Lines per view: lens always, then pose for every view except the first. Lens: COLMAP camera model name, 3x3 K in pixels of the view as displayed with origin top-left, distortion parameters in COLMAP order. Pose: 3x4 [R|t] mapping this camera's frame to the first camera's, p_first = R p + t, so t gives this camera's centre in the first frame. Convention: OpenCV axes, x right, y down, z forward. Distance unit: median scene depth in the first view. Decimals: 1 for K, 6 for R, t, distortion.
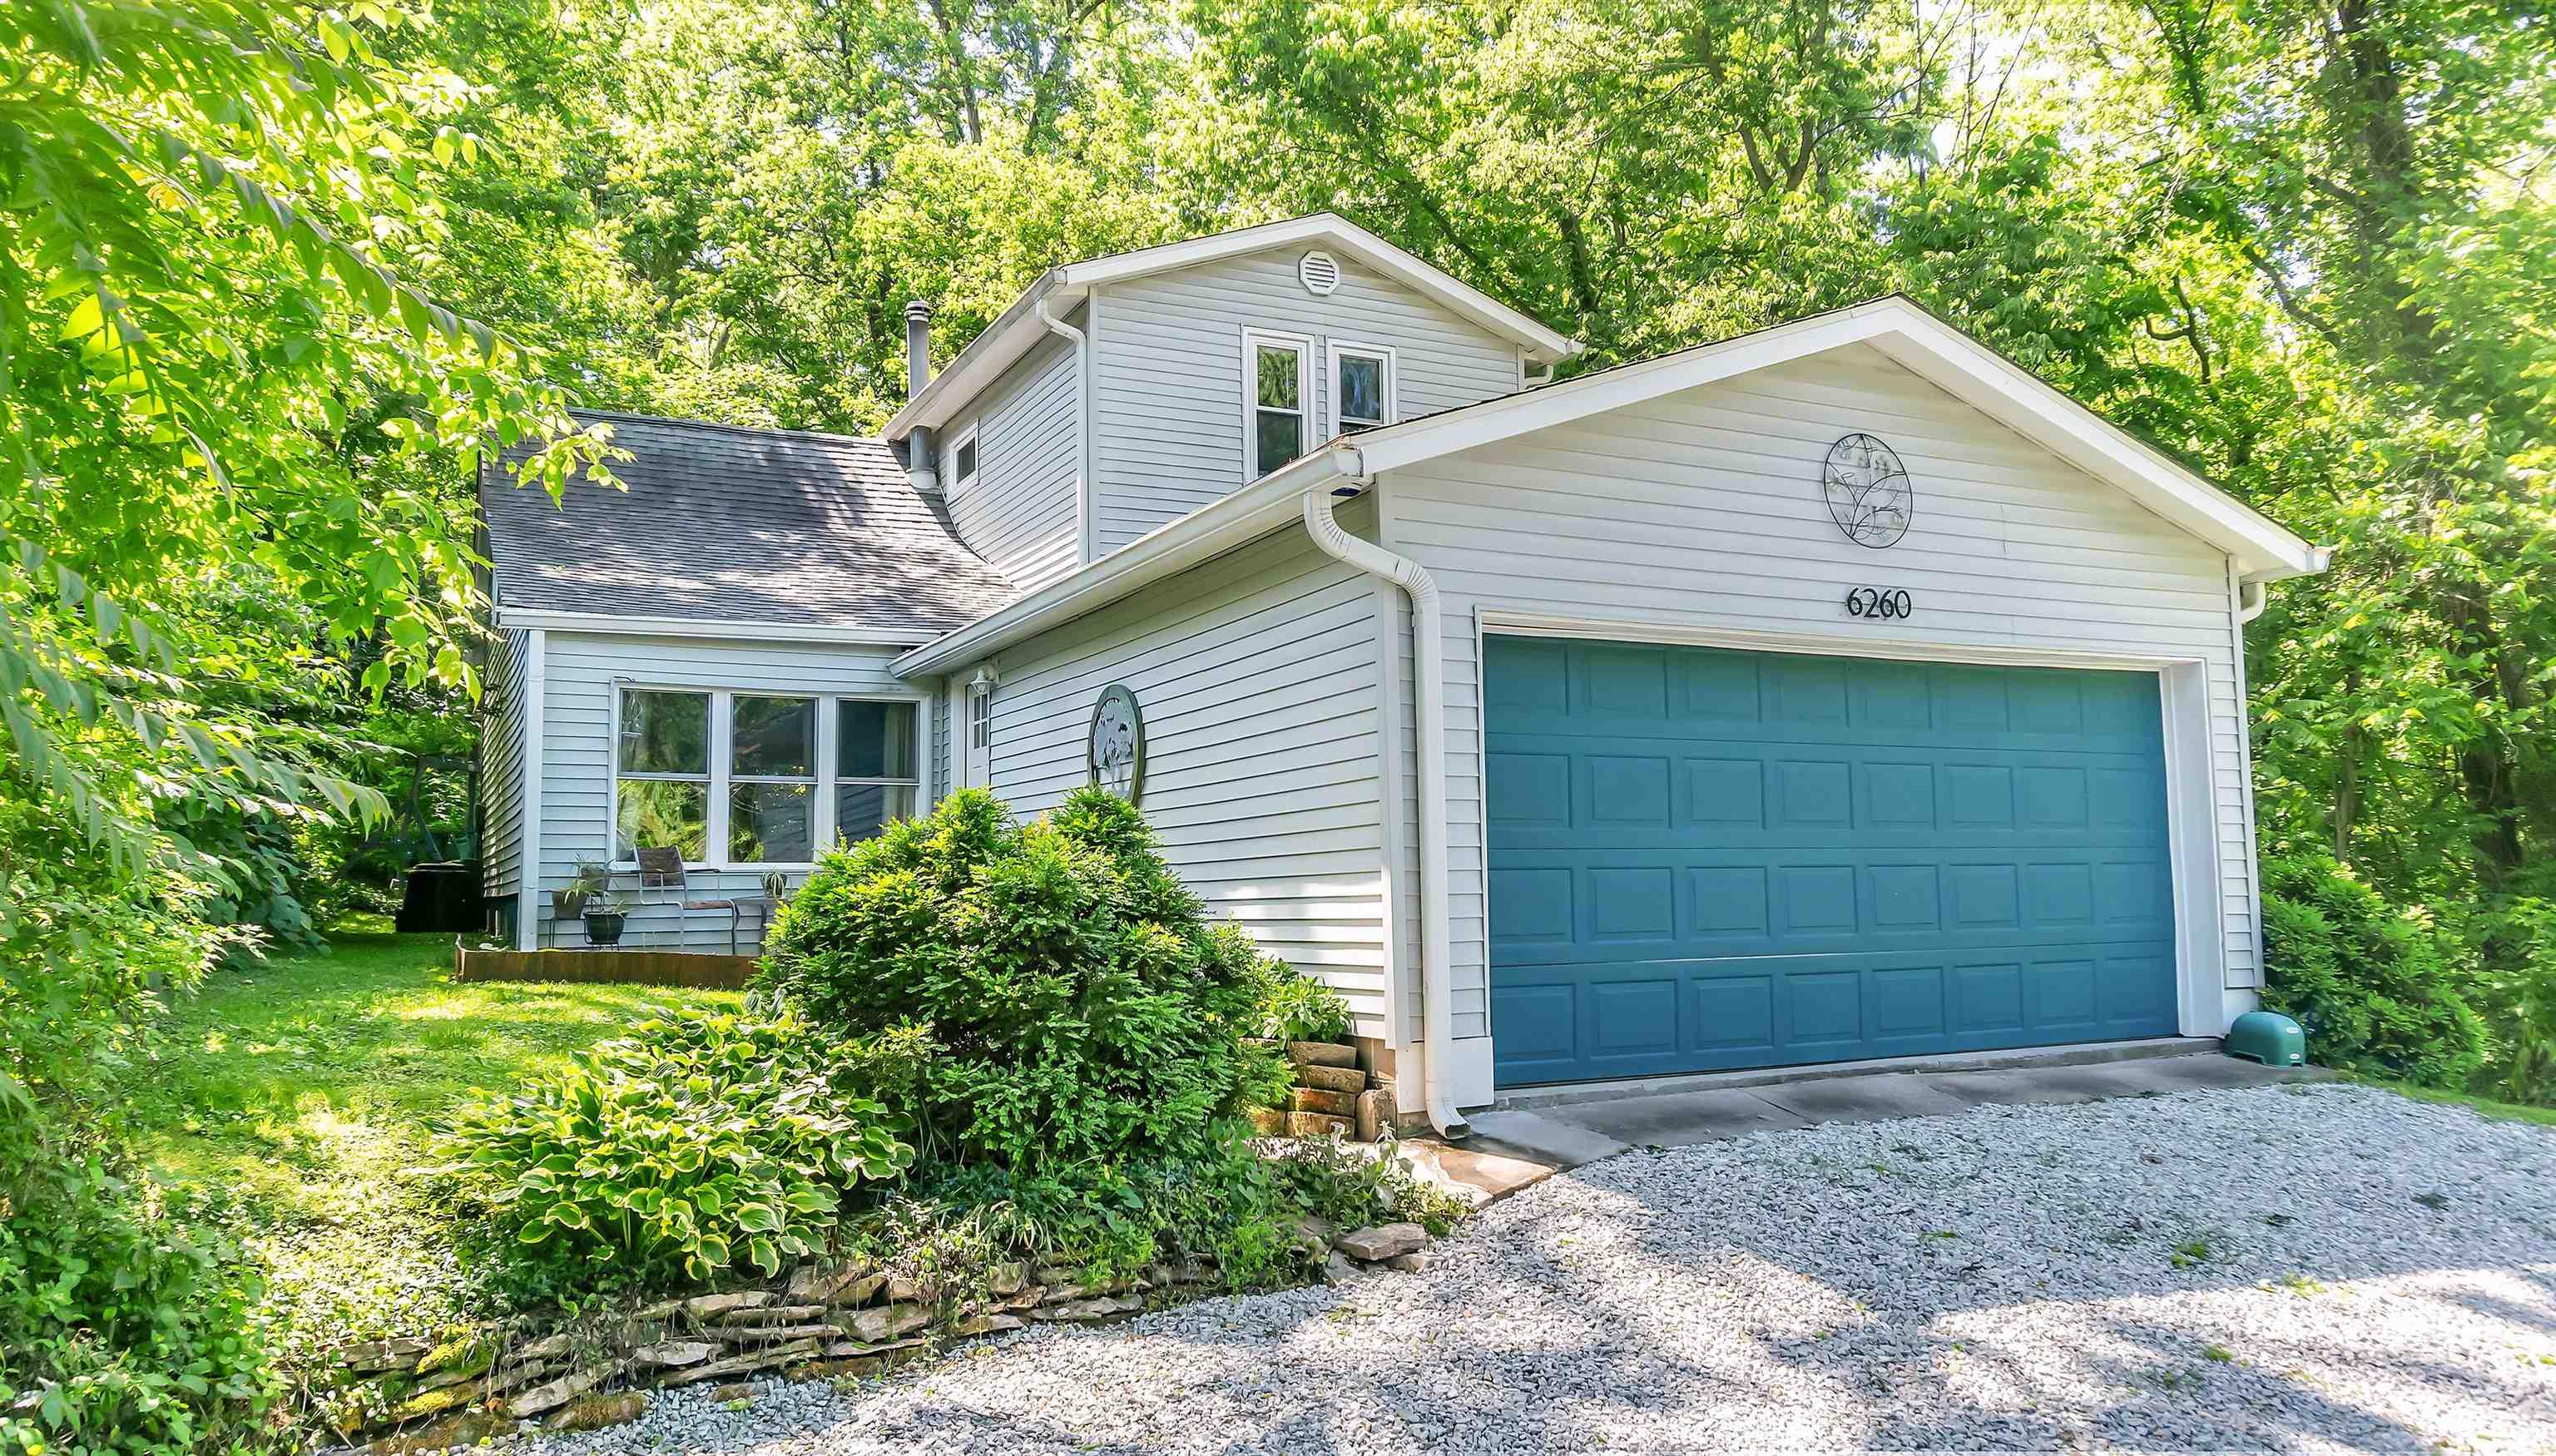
lens RADIAL K [[1790.8, 0, 1278.0], [0, 1790.8, 728.0], [0, 0, 1]] dist [-0.002123, -0.002367]
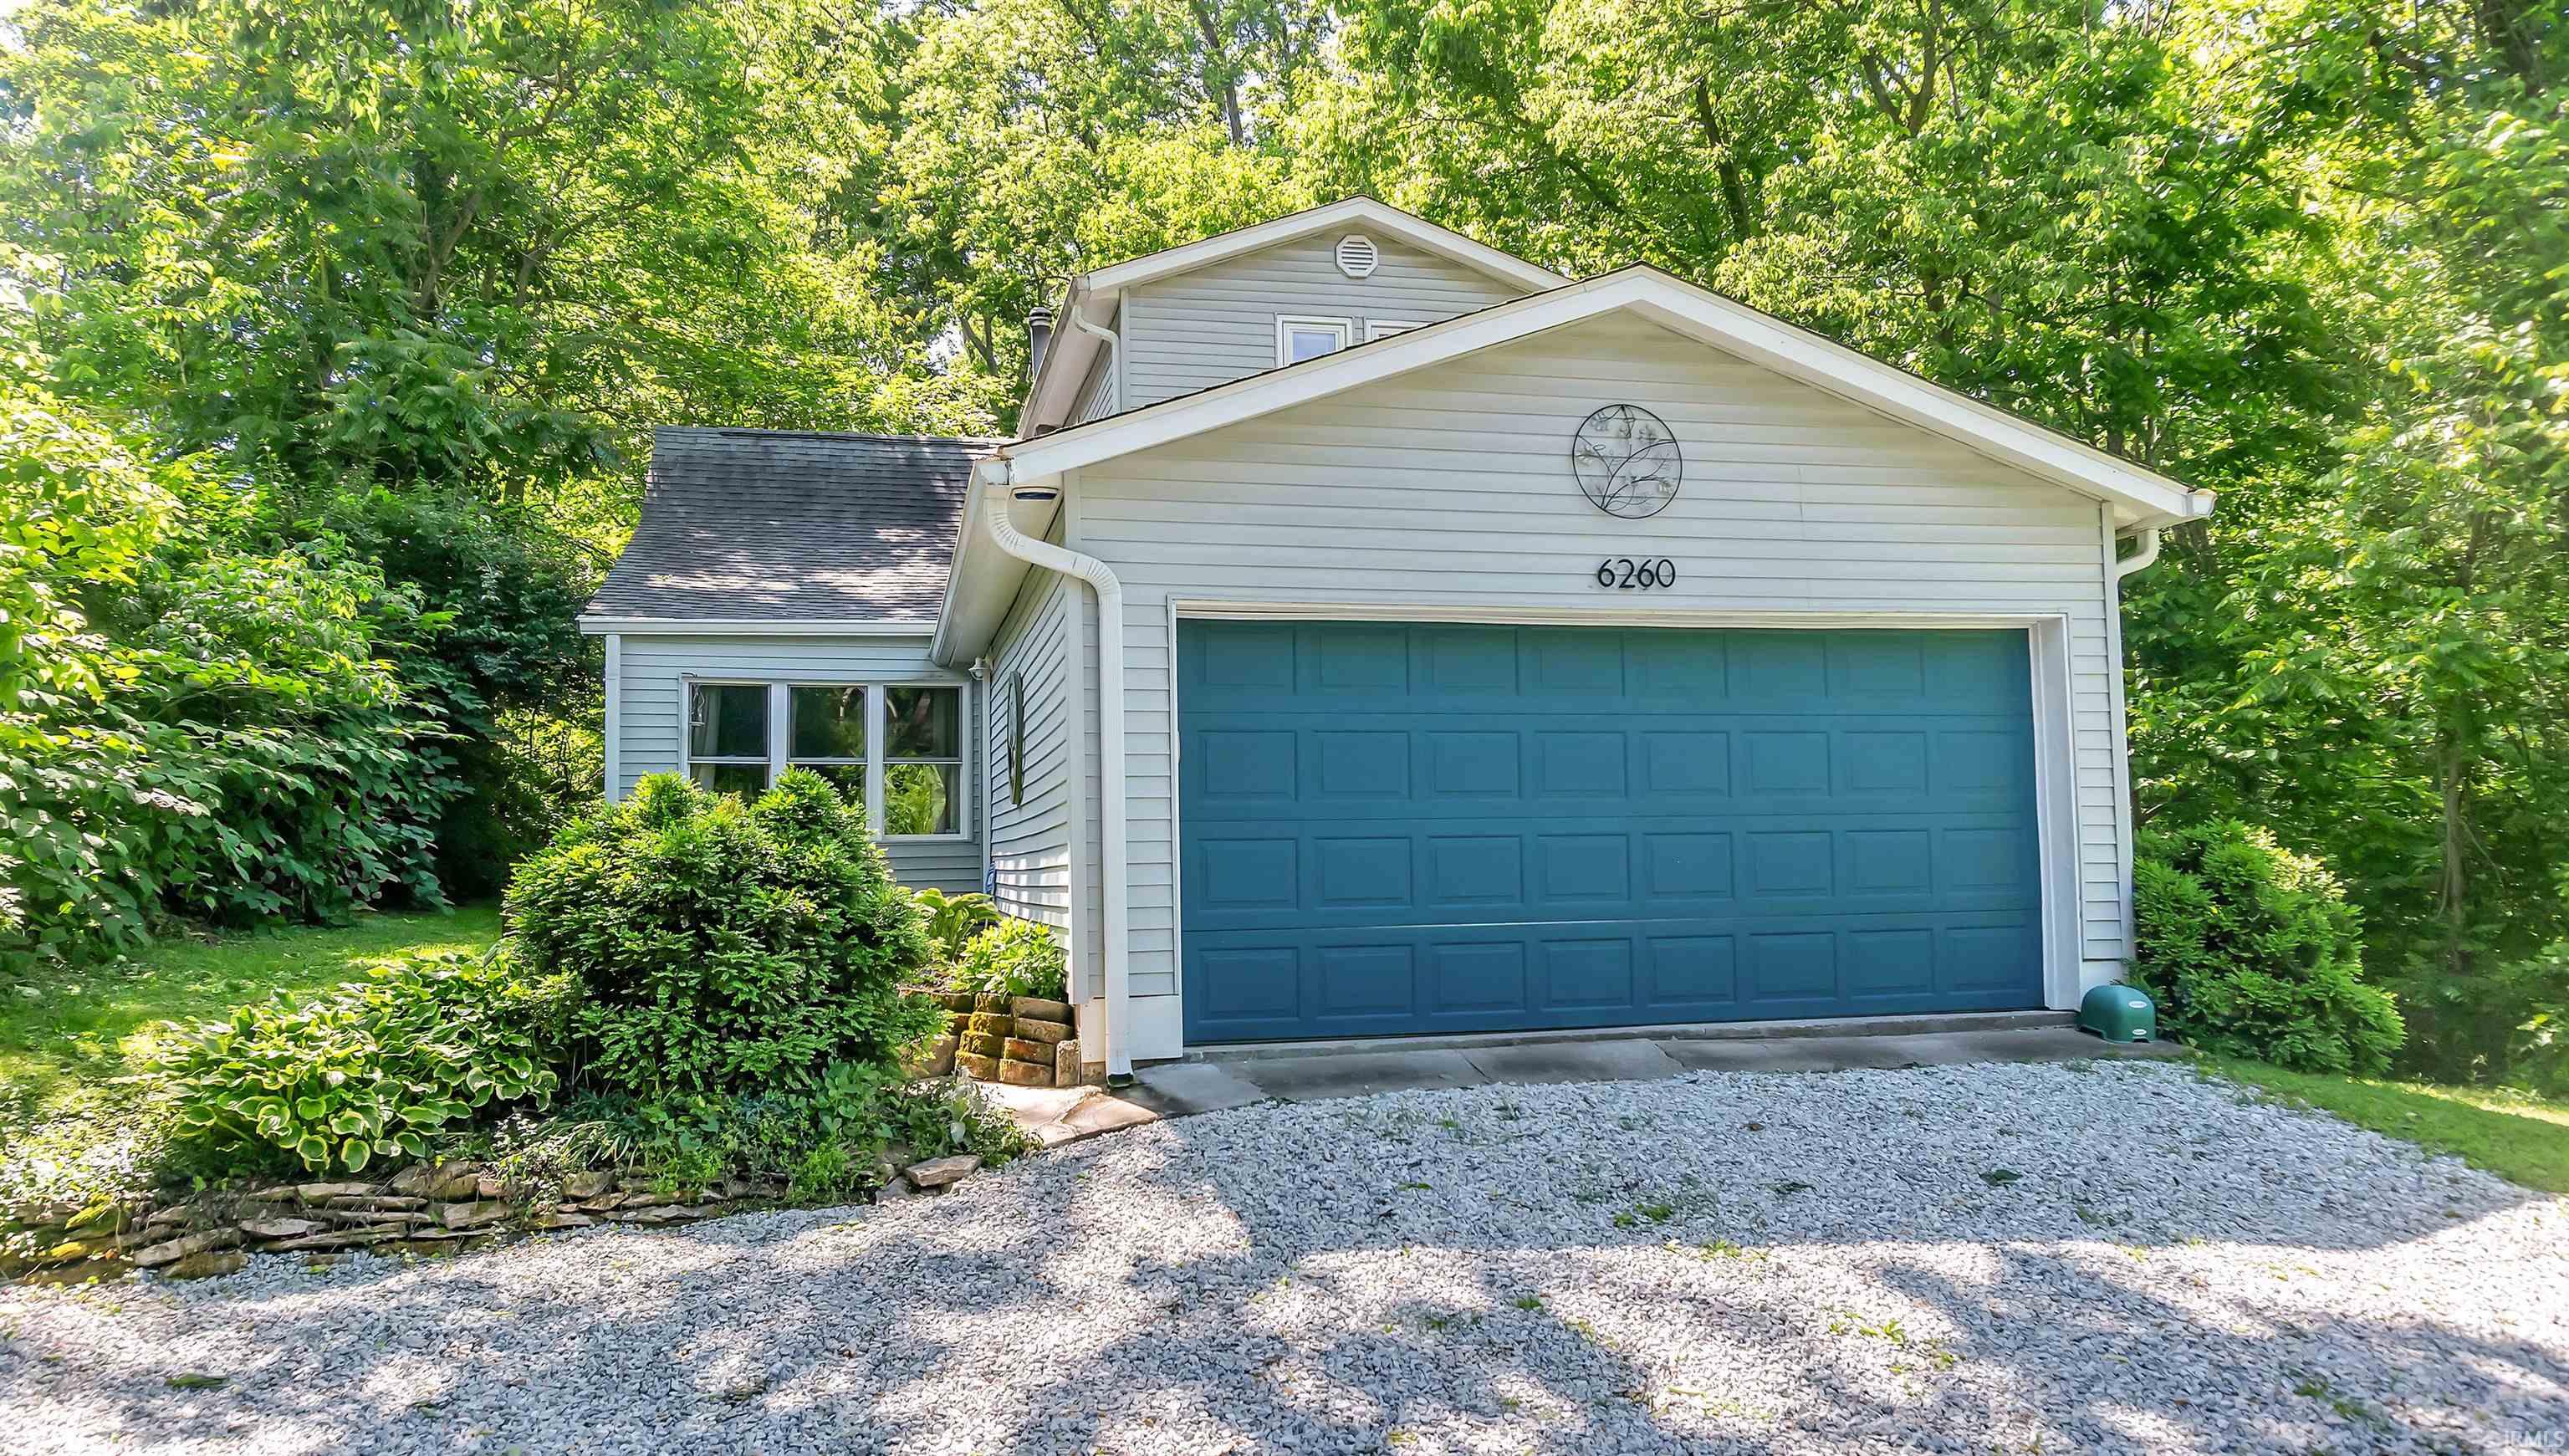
lens RADIAL K [[1819.7, 0, 1284.5], [0, 1819.7, 728.0], [0, 0, 1]] dist [-0.004429, -0.004465]
pose [[0.970625, -0.019956, -0.239767, 0.388769], [0.024501, 0.999572, 0.015991, -0.003996], [0.239345, -0.021396, 0.970699, -0.040749]]
